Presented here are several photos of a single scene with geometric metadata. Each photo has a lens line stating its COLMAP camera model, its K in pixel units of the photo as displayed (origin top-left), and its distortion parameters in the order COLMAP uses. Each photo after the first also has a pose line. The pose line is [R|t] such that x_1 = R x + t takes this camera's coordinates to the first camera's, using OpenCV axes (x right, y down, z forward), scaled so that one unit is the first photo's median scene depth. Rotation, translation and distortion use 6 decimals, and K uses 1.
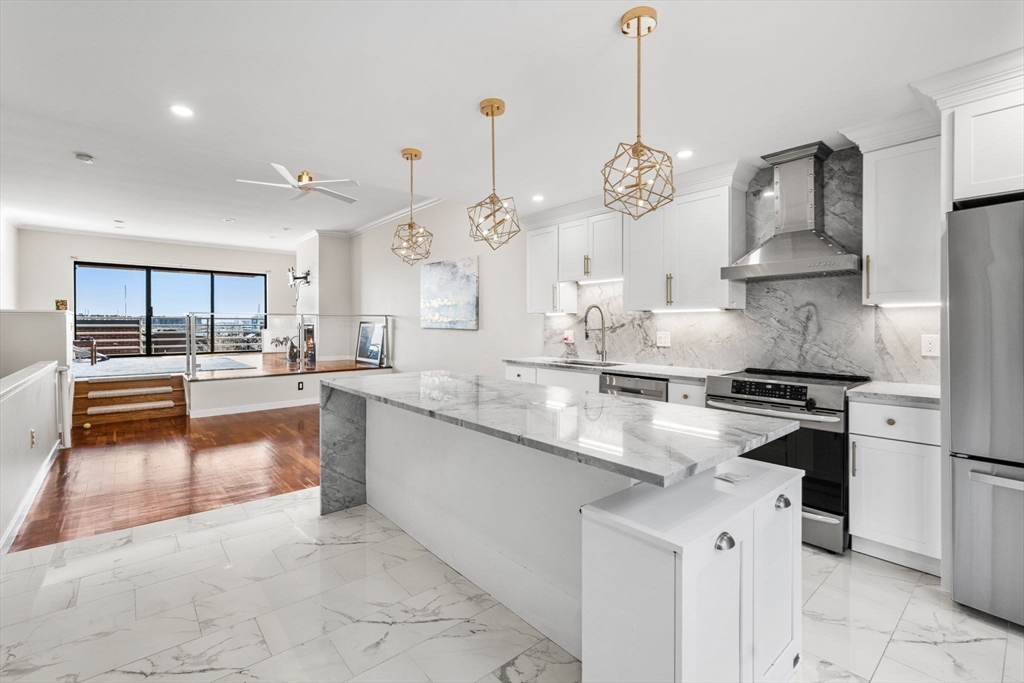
lens RADIAL K [[452.0, 0, 506.0], [0, 452.0, 327.8], [0, 0, 1]] dist [0.001263, -0.000068]
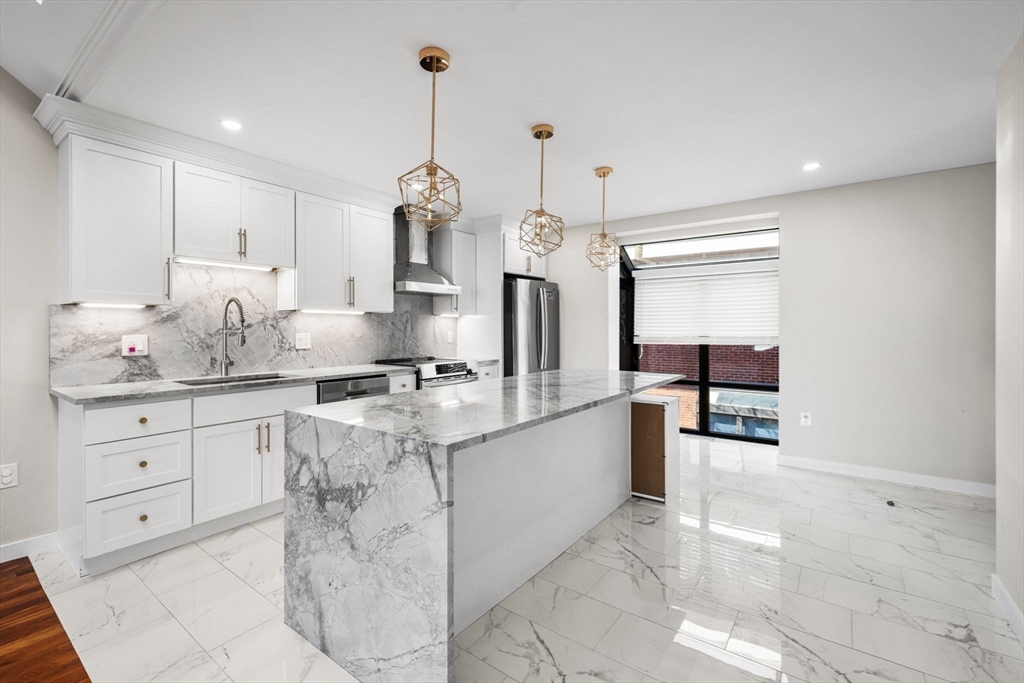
lens RADIAL K [[452.0, 0, 506.0], [0, 452.0, 327.8], [0, 0, 1]] dist [0.001263, -0.000068]
pose [[-0.226230, 0.001067, 0.974073, -0.610661], [0.008691, 0.999962, 0.000923, 0.000520], [-0.974035, 0.008674, -0.226231, 0.743035]]
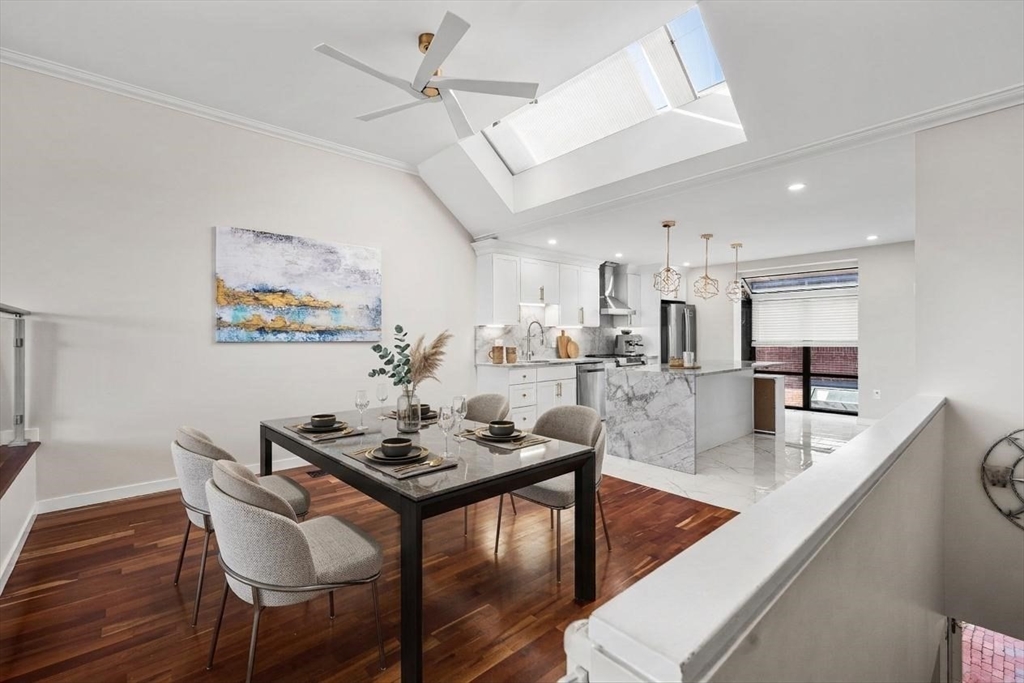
lens RADIAL K [[446.6, 0, 509.5], [0, 446.6, 336.8], [0, 0, 1]] dist [-0.001260, -0.000149]
pose [[-0.023546, 0.001394, 0.999722, -1.222254], [0.014209, 0.999898, -0.001060, -0.000130], [-0.999622, 0.014180, -0.023564, 1.120562]]
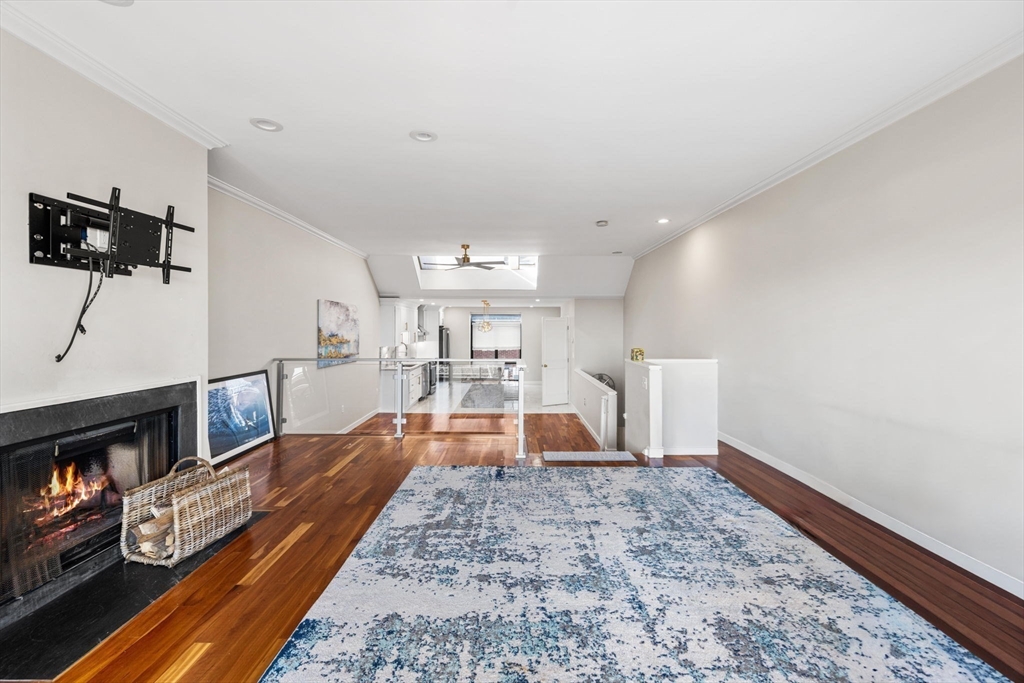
lens RADIAL K [[452.0, 0, 506.0], [0, 452.0, 327.8], [0, 0, 1]] dist [0.001263, -0.000068]
pose [[-0.761269, 0.000501, 0.648436, -1.847585], [0.008669, 0.999918, 0.009405, -0.150456], [-0.648378, 0.012781, -0.761211, 2.533314]]
